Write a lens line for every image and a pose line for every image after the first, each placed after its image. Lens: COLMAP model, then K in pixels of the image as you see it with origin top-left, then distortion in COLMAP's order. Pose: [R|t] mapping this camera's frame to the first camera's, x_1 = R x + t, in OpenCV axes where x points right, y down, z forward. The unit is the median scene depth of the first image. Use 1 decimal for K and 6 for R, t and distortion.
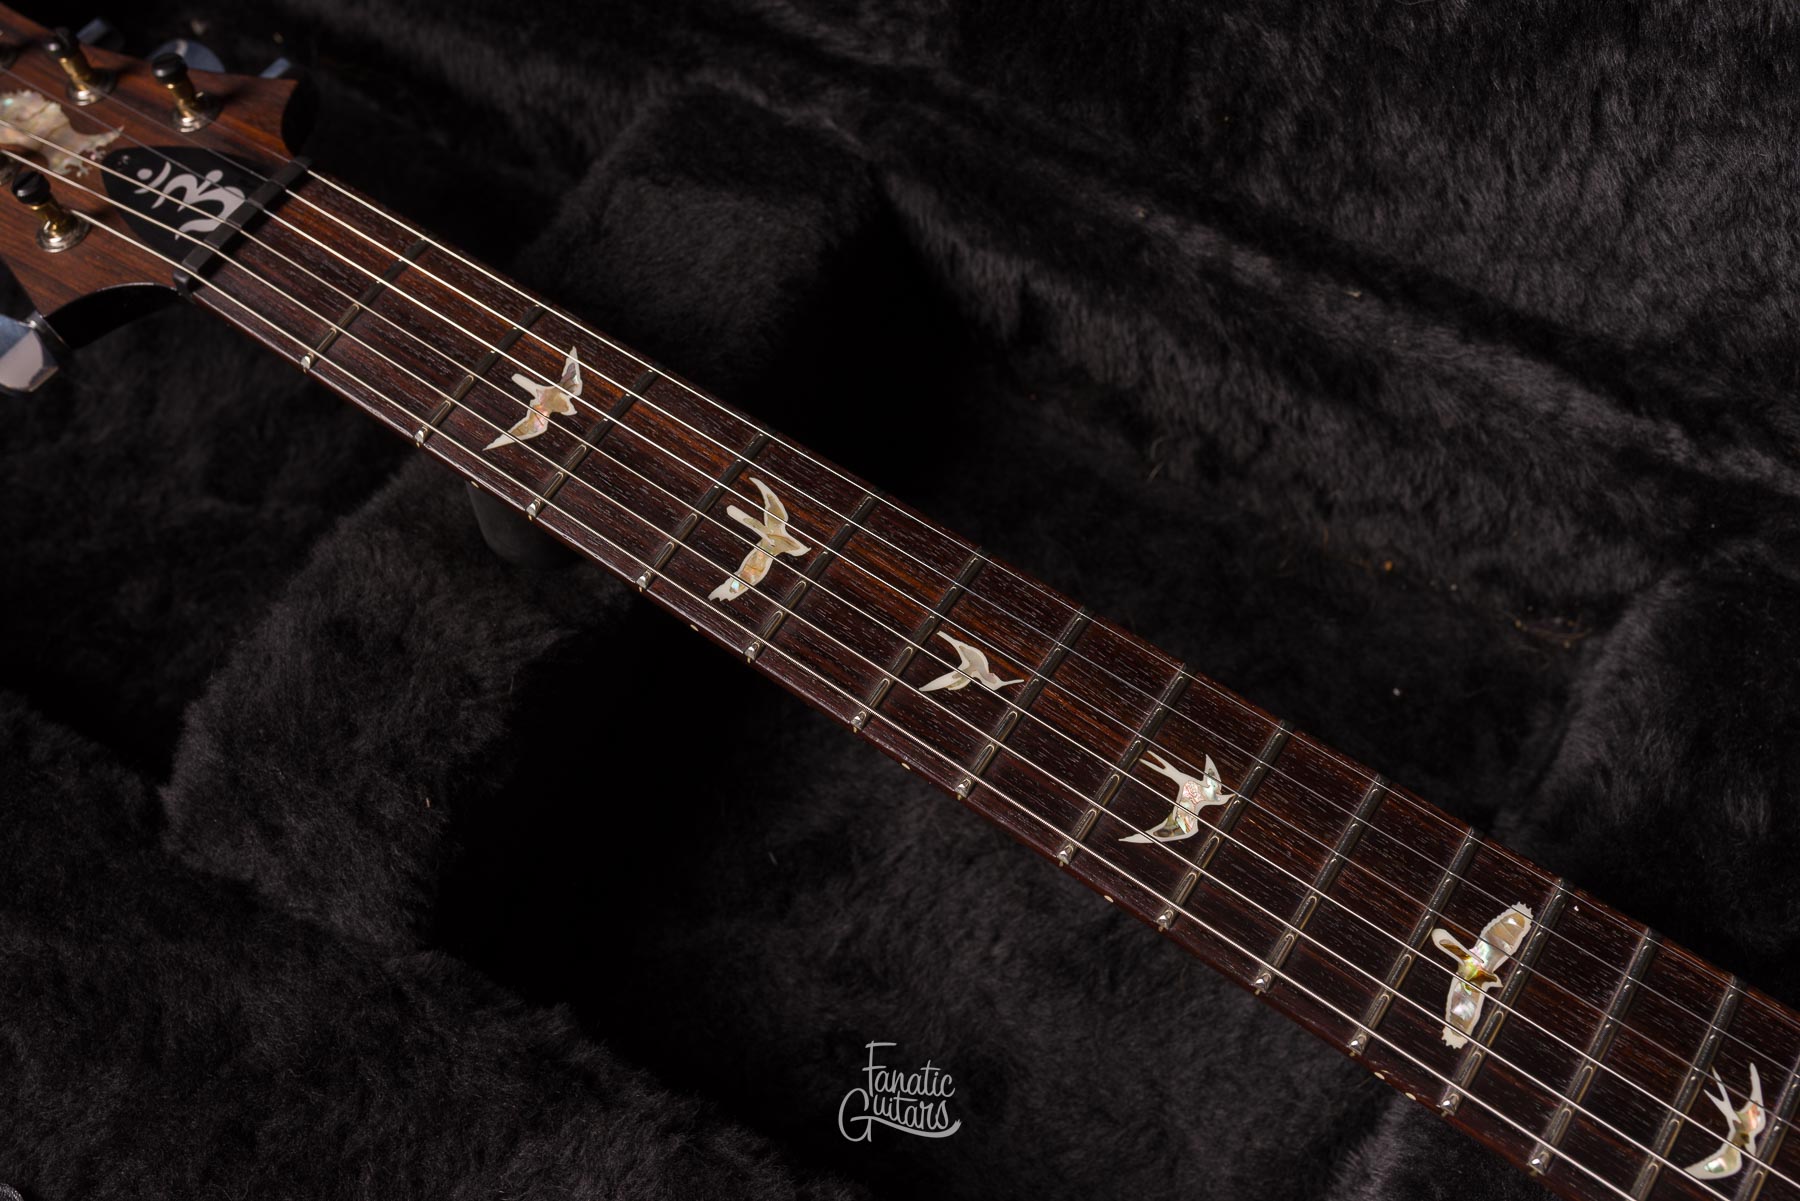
lens RADIAL K [[1788.9, 0, 902.4], [0, 1788.9, 594.6], [0, 0, 1]] dist [-0.001924, 0.003151]
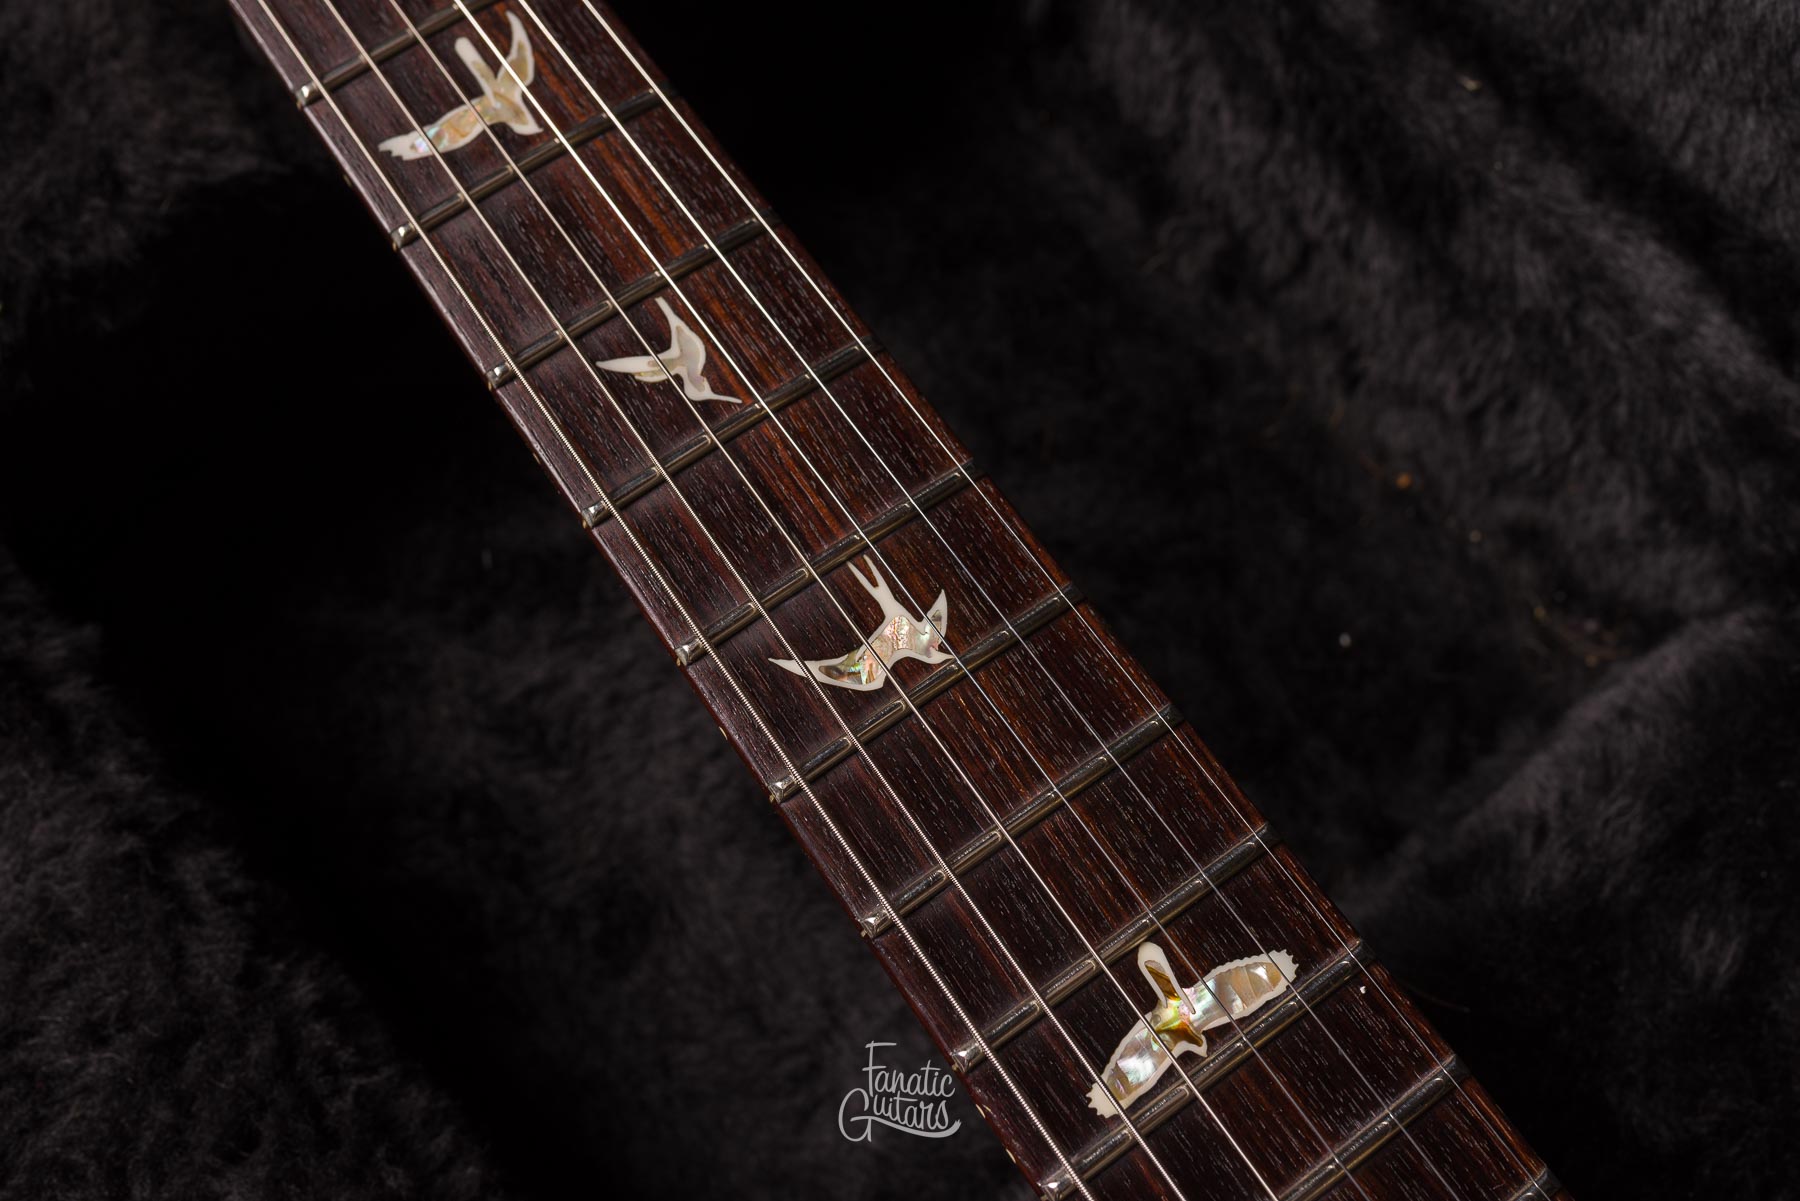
lens RADIAL K [[1845.6, 0, 901.0], [0, 1845.6, 595.4], [0, 0, 1]] dist [0.002482, 0.000126]
pose [[0.936624, 0.342904, -0.071771, 0.167933], [-0.334198, 0.935991, 0.110597, 0.015314], [0.105102, -0.079602, 0.991270, 0.244176]]
